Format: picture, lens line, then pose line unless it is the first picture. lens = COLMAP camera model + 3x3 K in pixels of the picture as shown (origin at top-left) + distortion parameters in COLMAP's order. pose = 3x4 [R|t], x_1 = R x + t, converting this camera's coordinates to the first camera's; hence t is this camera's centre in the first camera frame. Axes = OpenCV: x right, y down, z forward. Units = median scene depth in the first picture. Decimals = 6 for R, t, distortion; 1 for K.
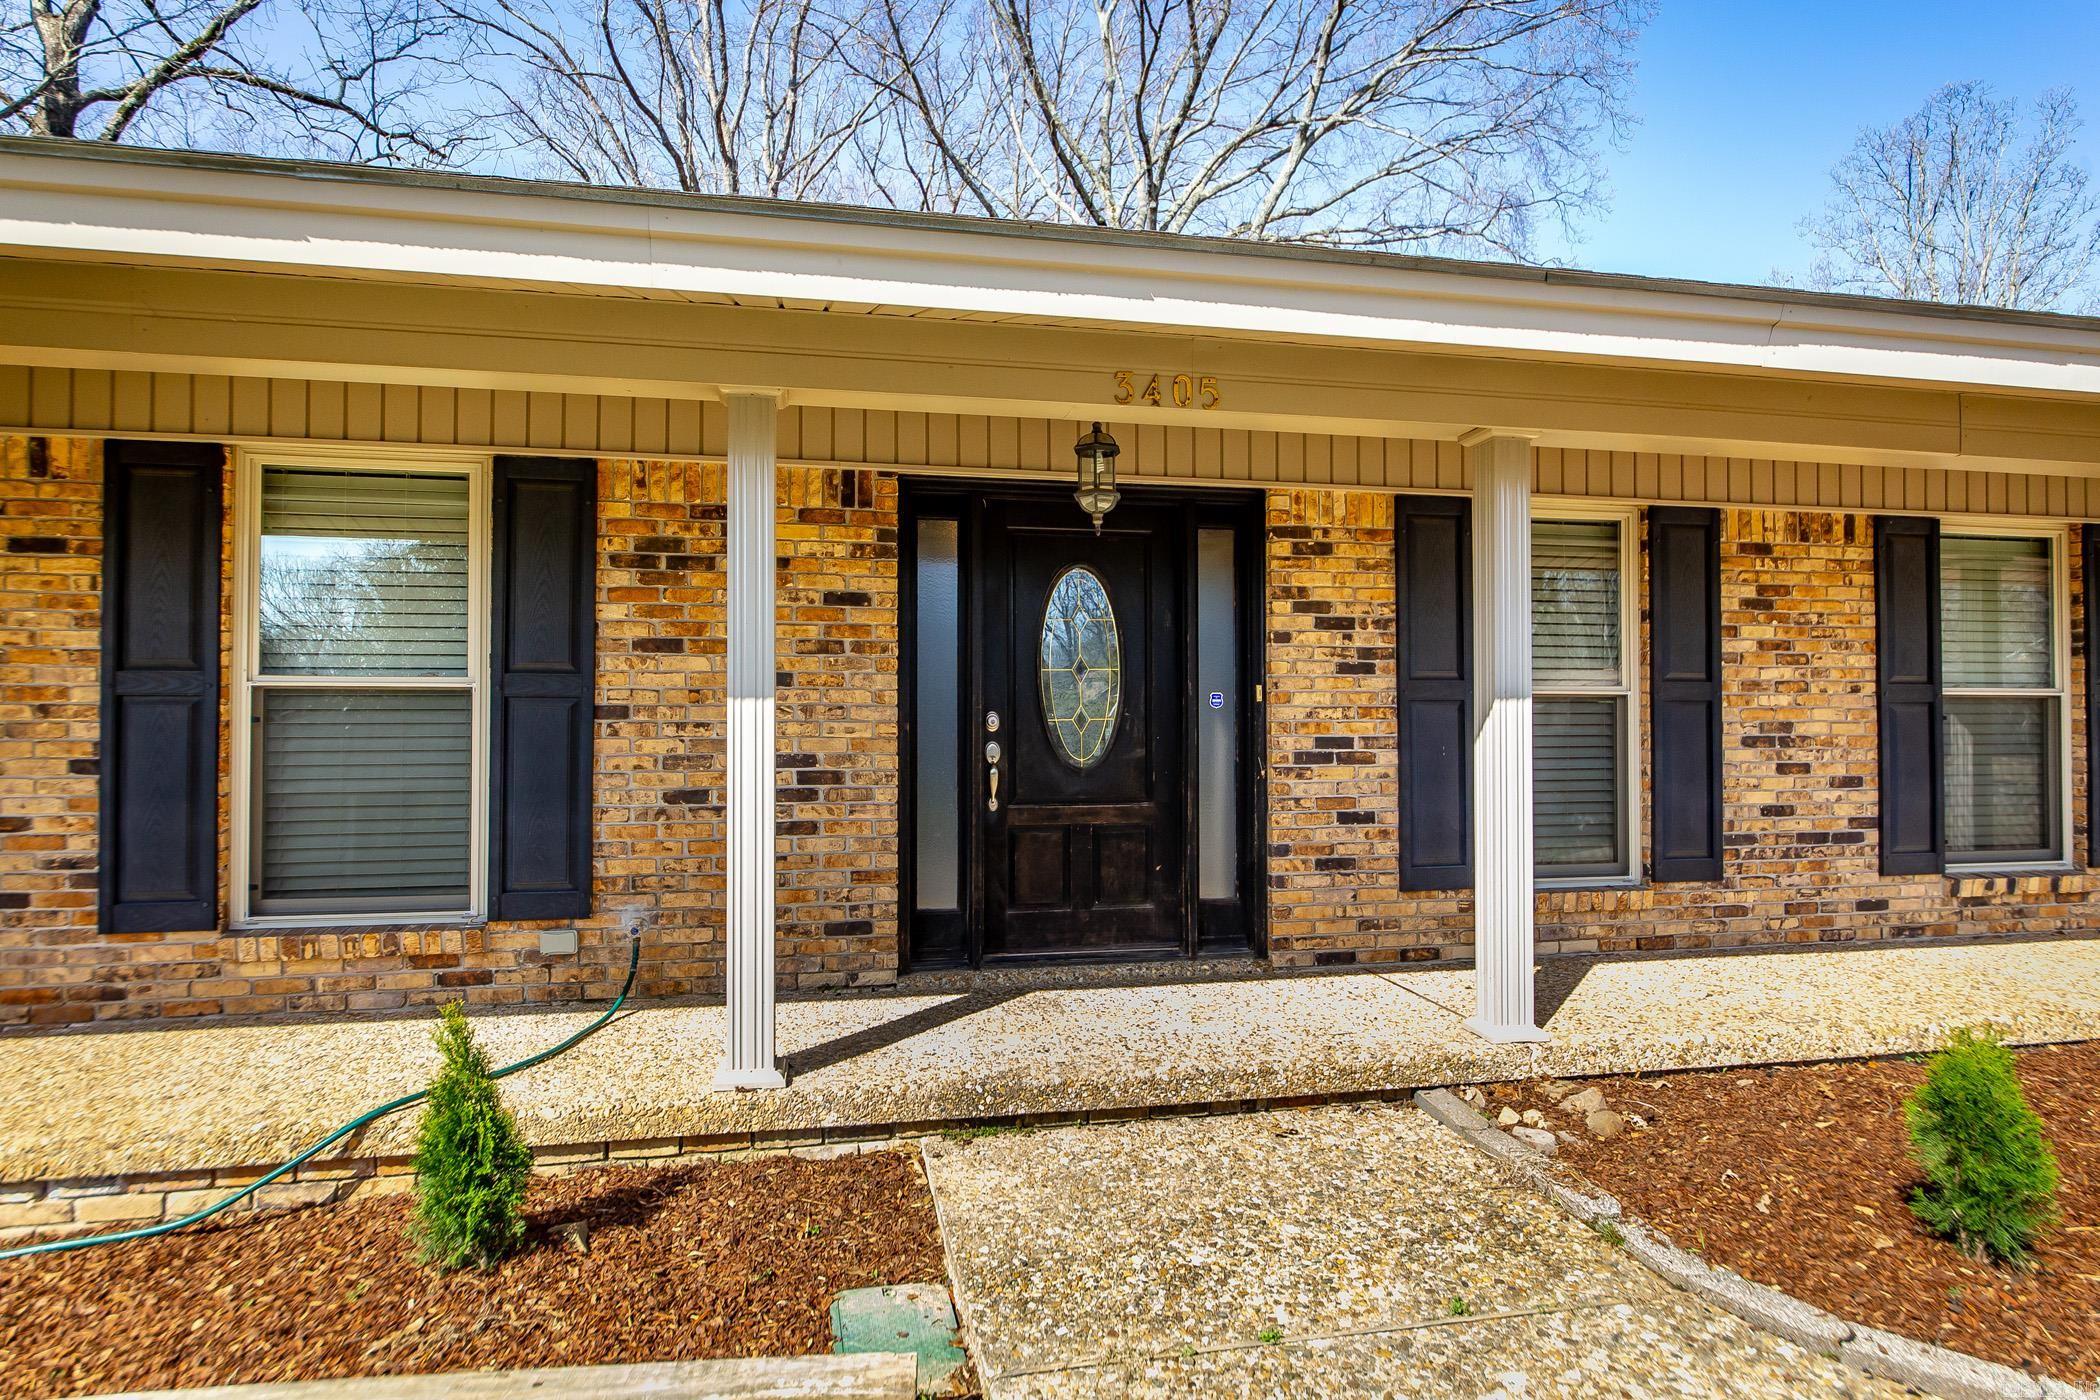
lens RADIAL K [[1215.0, 0, 1045.8], [0, 1215.0, 703.9], [0, 0, 1]] dist [-0.008829, -0.000268]
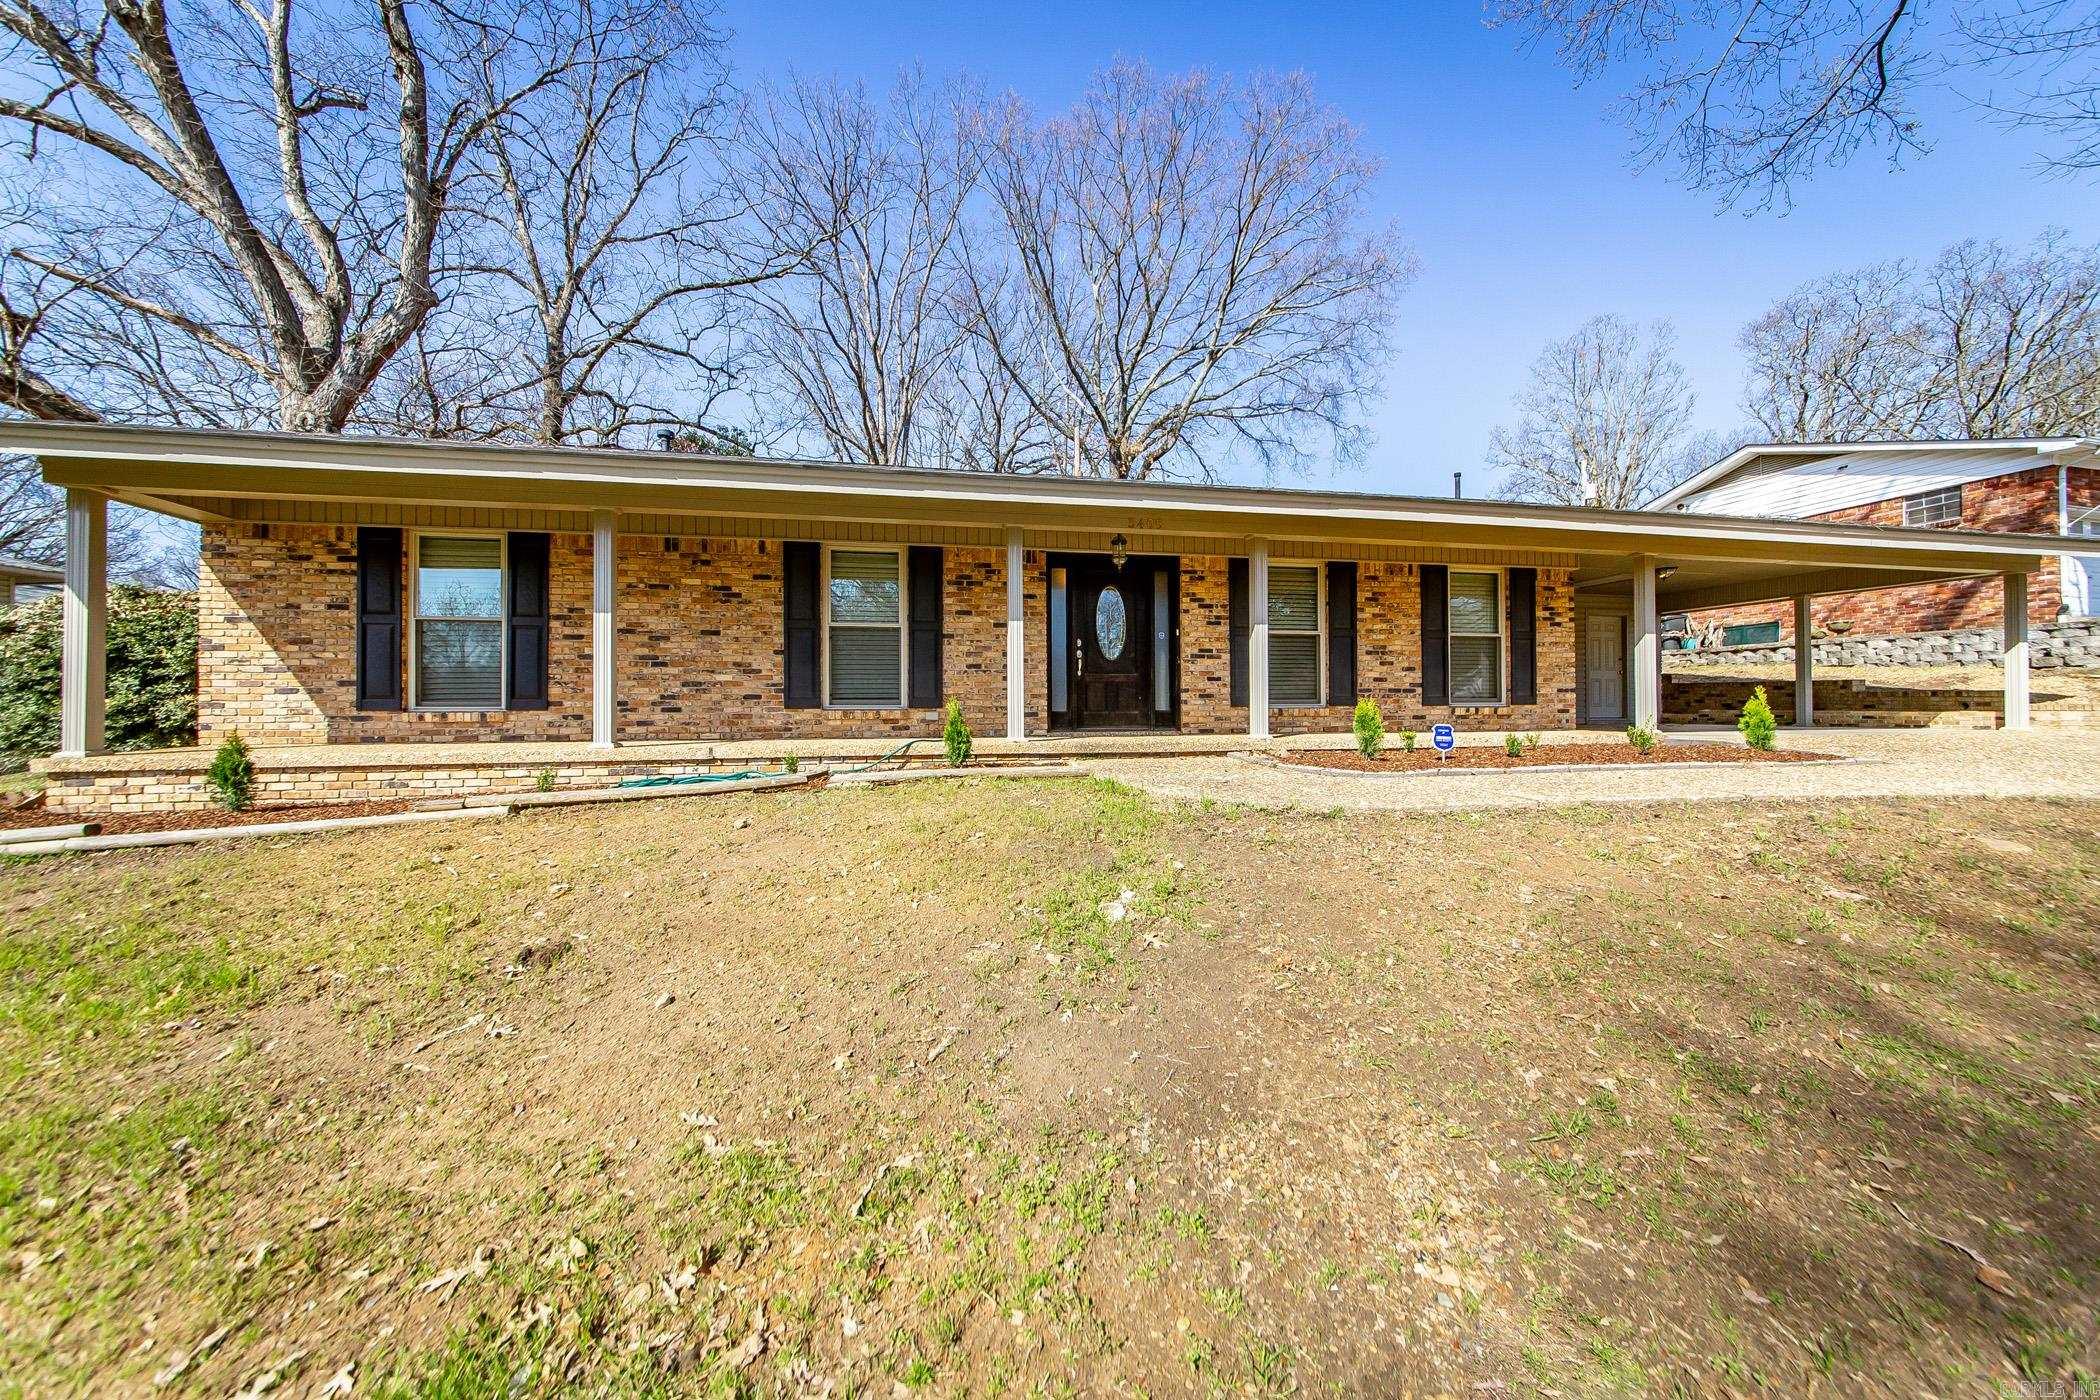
lens RADIAL K [[735.0, 0, 1050.0], [0, 735.0, 700.0], [0, 0, 1]] dist [-0.001180, 0.000051]
pose [[0.999912, -0.005242, -0.012186, -0.081535], [0.005393, 0.999910, 0.012323, 0.111650], [0.012120, -0.012387, 0.999850, -0.589272]]
